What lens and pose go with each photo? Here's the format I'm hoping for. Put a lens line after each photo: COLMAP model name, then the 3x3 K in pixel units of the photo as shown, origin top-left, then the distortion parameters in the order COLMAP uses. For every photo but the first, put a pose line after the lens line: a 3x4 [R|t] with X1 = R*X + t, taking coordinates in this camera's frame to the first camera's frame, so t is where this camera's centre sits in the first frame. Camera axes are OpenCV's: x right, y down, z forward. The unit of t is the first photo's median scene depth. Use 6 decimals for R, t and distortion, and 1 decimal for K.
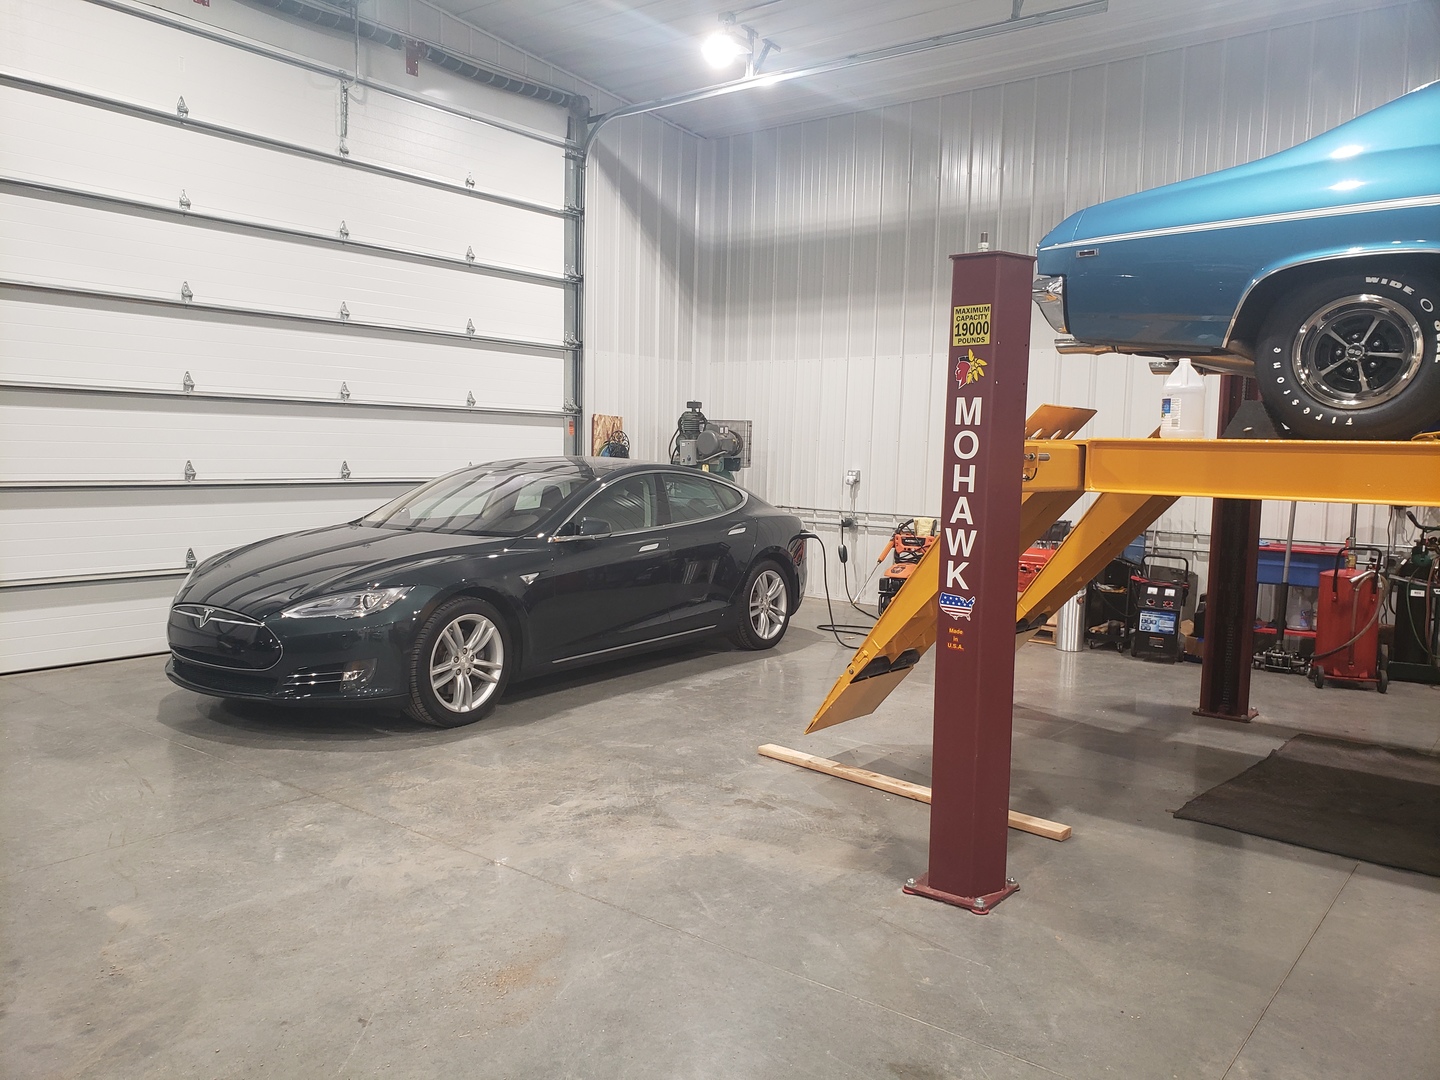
lens RADIAL K [[1117.9, 0, 711.6], [0, 1117.9, 536.6], [0, 0, 1]] dist [0.008253, 0.015592]
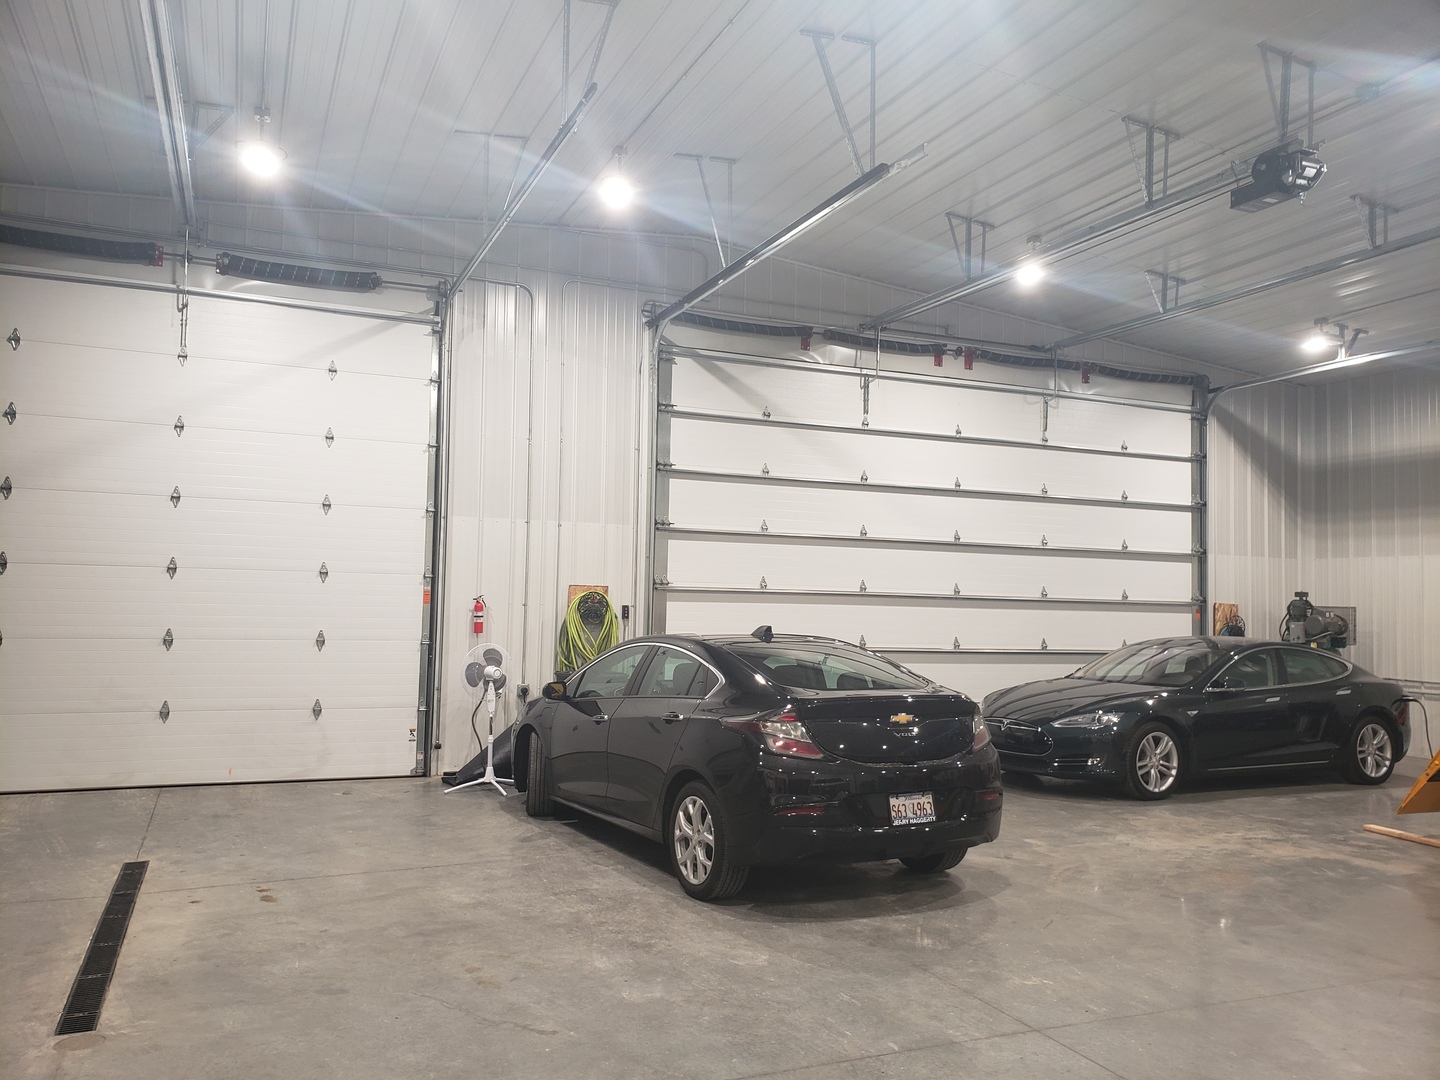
lens RADIAL K [[1117.9, 0, 716.4], [0, 1117.9, 545.6], [0, 0, 1]] dist [0.008253, 0.015592]
pose [[0.882692, -0.031324, -0.468906, -0.004277], [-0.037695, 0.989842, -0.137082, 0.031681], [0.468437, 0.138677, 0.872545, -0.525374]]
